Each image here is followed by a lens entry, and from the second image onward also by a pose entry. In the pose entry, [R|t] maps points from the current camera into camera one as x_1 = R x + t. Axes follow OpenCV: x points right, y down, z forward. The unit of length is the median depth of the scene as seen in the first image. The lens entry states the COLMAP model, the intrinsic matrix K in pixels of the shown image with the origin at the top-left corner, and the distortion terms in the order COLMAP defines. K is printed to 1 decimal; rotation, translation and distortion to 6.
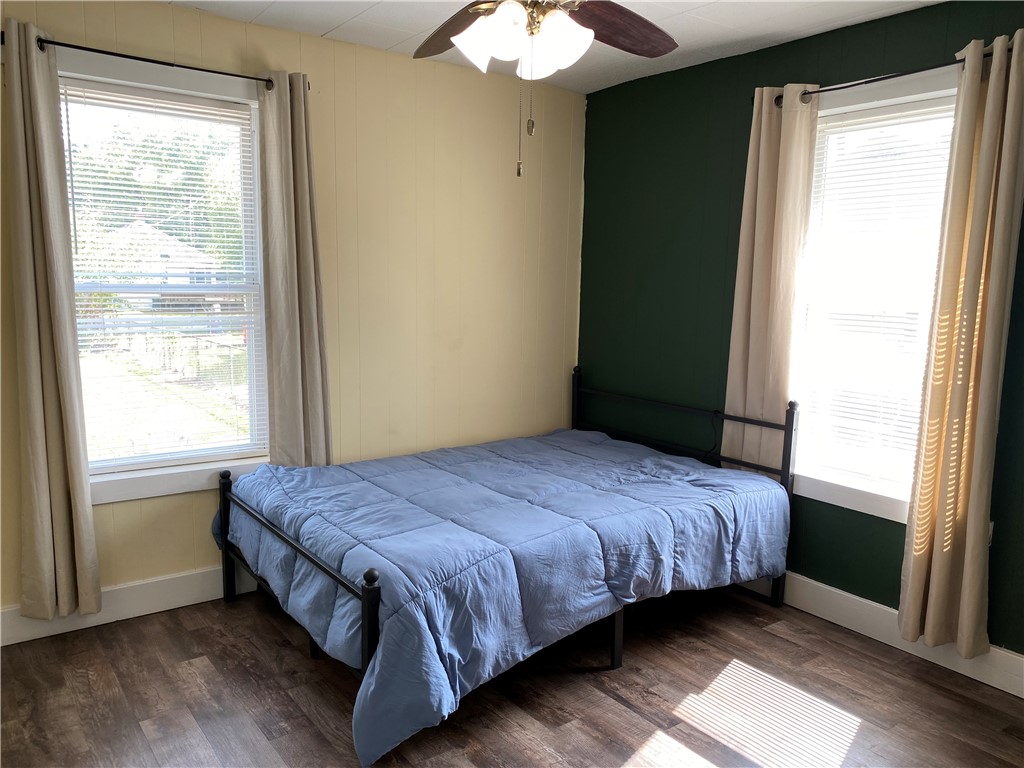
lens RADIAL K [[783.8, 0, 515.6], [0, 783.8, 382.3], [0, 0, 1]] dist [0.005802, 0.003906]
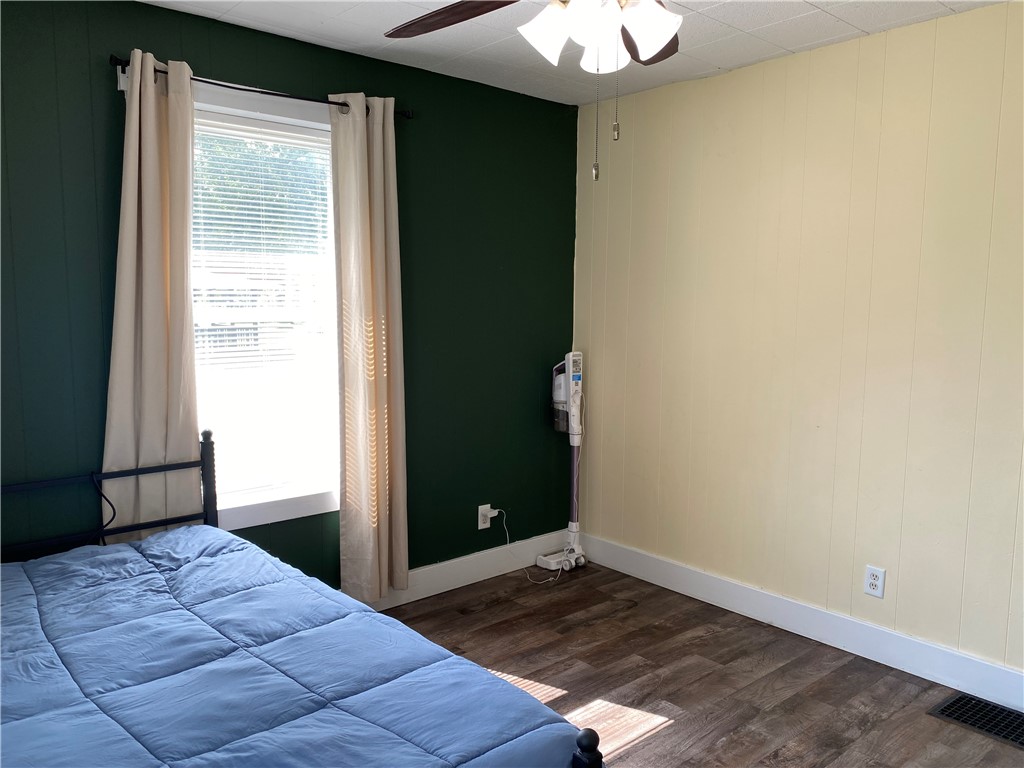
lens RADIAL K [[783.8, 0, 511.7], [0, 783.8, 386.3], [0, 0, 1]] dist [0.005802, 0.003906]
pose [[-0.090534, -0.127721, 0.987669, -0.589034], [0.127158, 0.982142, 0.138662, -0.112493], [-0.987742, 0.138144, -0.072677, 0.791677]]
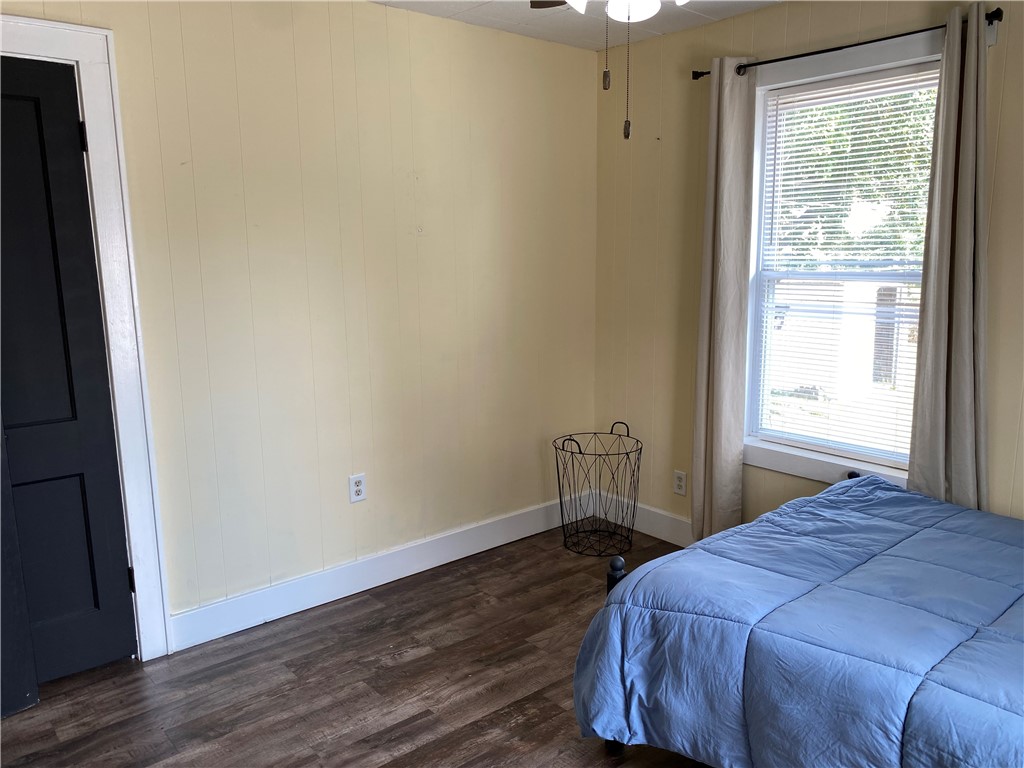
lens RADIAL K [[783.8, 0, 518.7], [0, 783.8, 384.6], [0, 0, 1]] dist [0.005802, 0.003906]
pose [[0.065444, 0.147920, -0.986832, 0.558258], [-0.124461, 0.982439, 0.139008, -0.075847], [0.990064, 0.113725, 0.082705, 0.560366]]
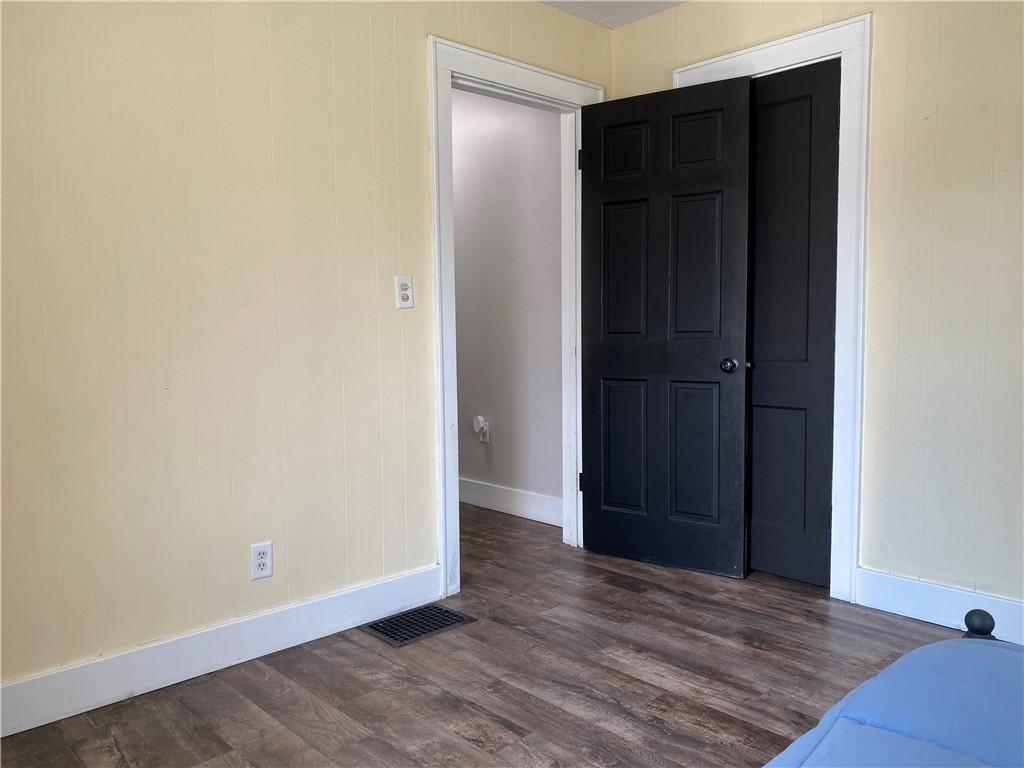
lens RADIAL K [[783.8, 0, 514.9], [0, 783.8, 383.9], [0, 0, 1]] dist [0.005802, 0.003906]
pose [[-0.993088, 0.004030, -0.117305, 0.168695], [-0.021129, 0.976946, 0.212438, -0.035162], [0.115456, 0.213448, -0.970108, 1.100919]]
